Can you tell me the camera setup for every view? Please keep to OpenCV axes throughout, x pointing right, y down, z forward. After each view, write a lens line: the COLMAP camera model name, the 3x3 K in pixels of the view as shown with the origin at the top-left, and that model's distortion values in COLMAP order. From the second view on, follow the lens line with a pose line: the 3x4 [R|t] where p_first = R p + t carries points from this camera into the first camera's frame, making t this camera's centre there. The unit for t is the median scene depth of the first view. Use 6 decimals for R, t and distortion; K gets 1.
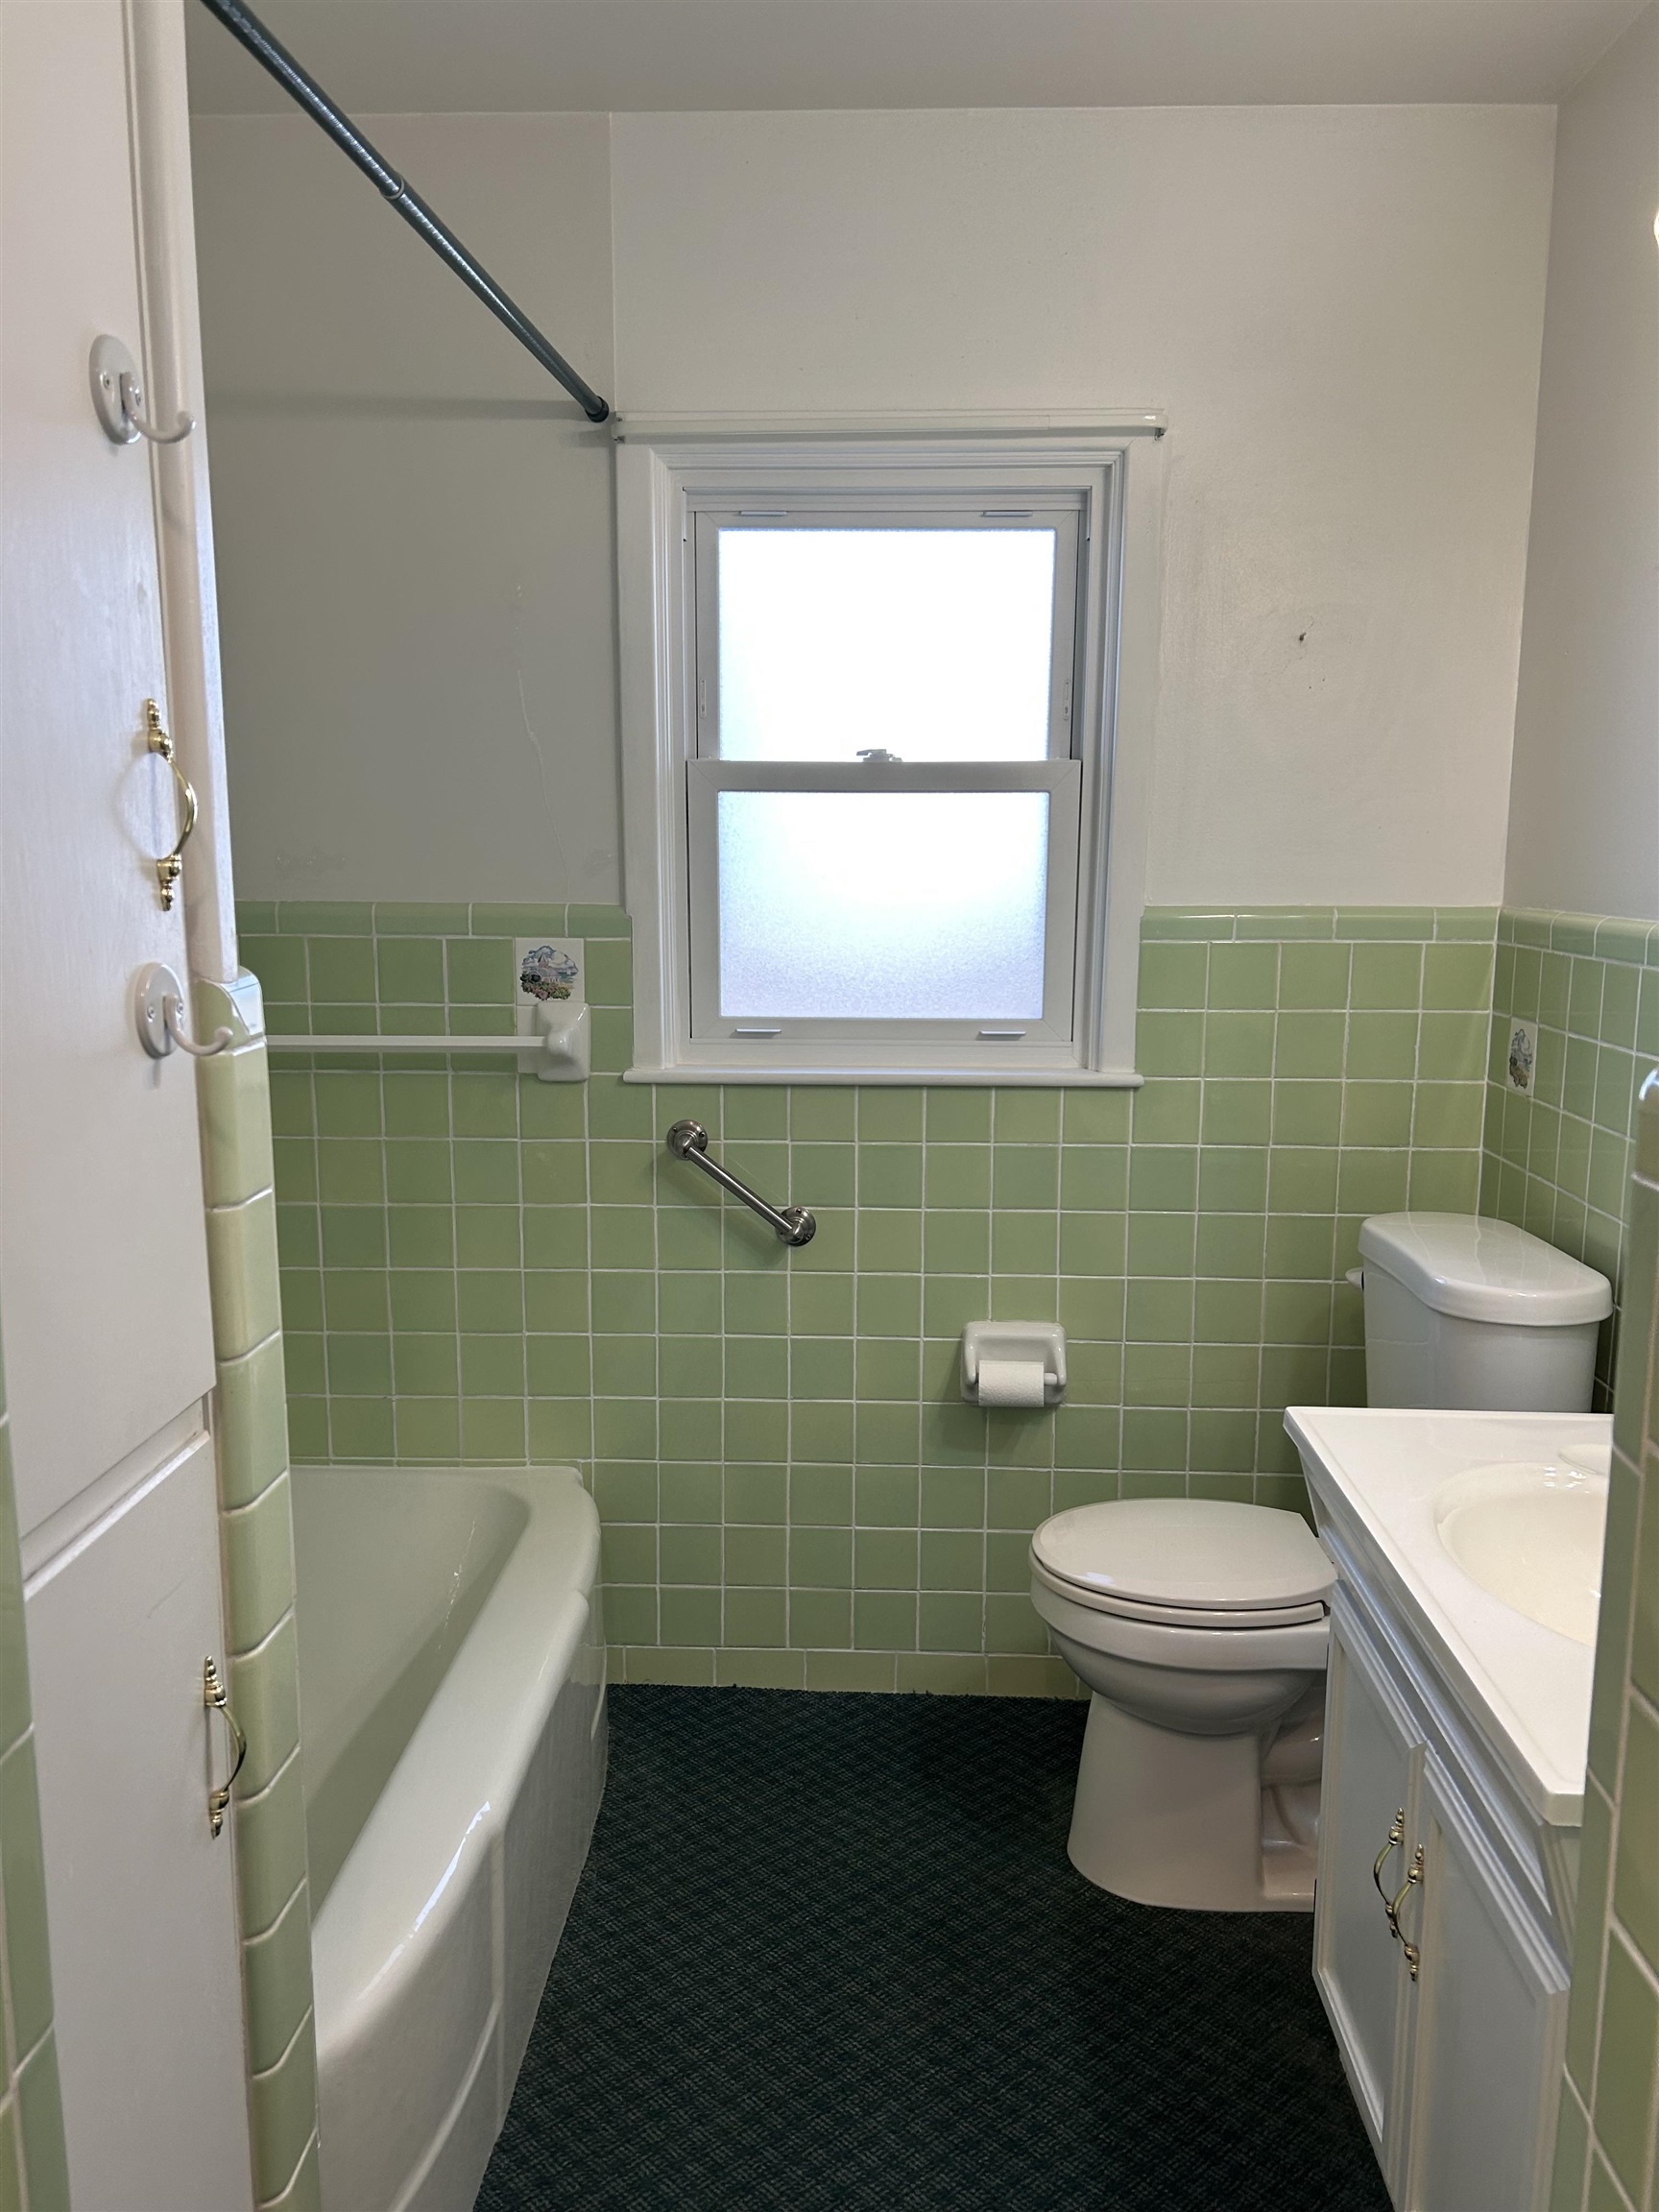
lens RADIAL K [[1667.4, 0, 829.5], [0, 1667.4, 1106.0], [0, 0, 1]] dist [0.116460, -0.135969]
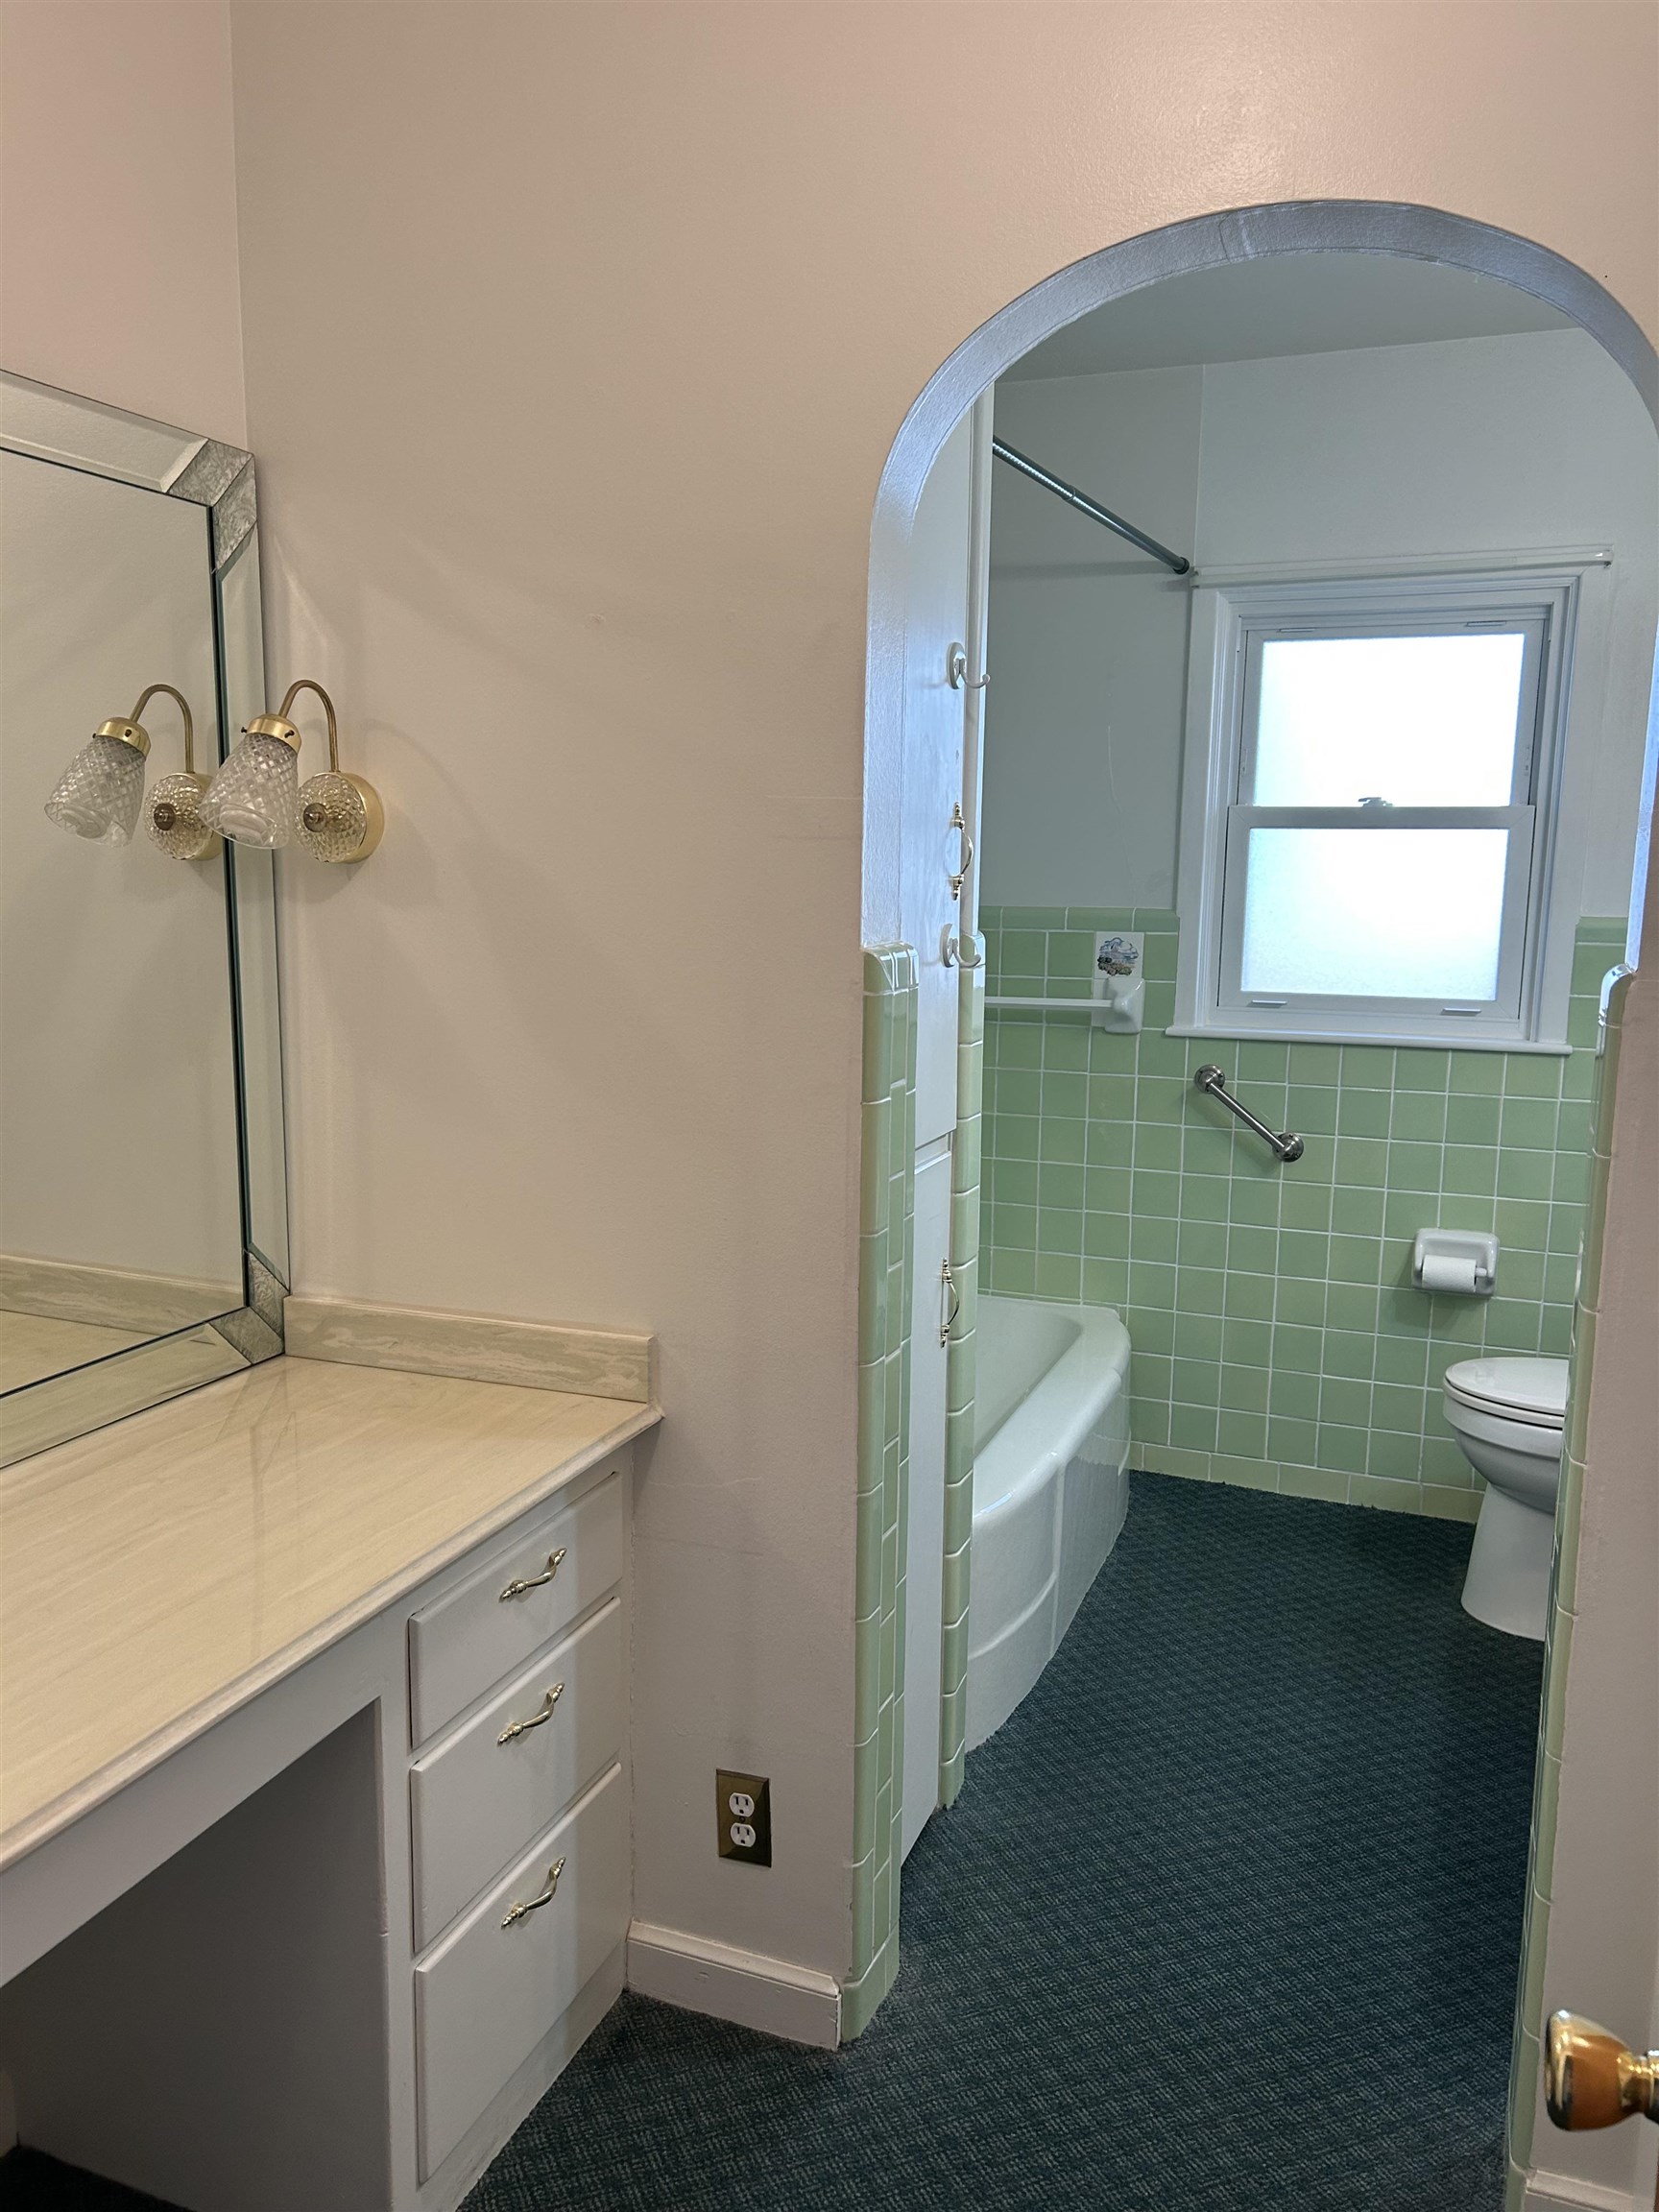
lens RADIAL K [[1668.0, 0, 785.6], [0, 1668.0, 1129.4], [0, 0, 1]] dist [0.107062, -0.281737]
pose [[0.938446, 0.061118, -0.339976, 0.061553], [-0.060389, 0.998094, 0.012735, 0.066434], [0.340107, 0.008579, 0.940348, -0.439859]]
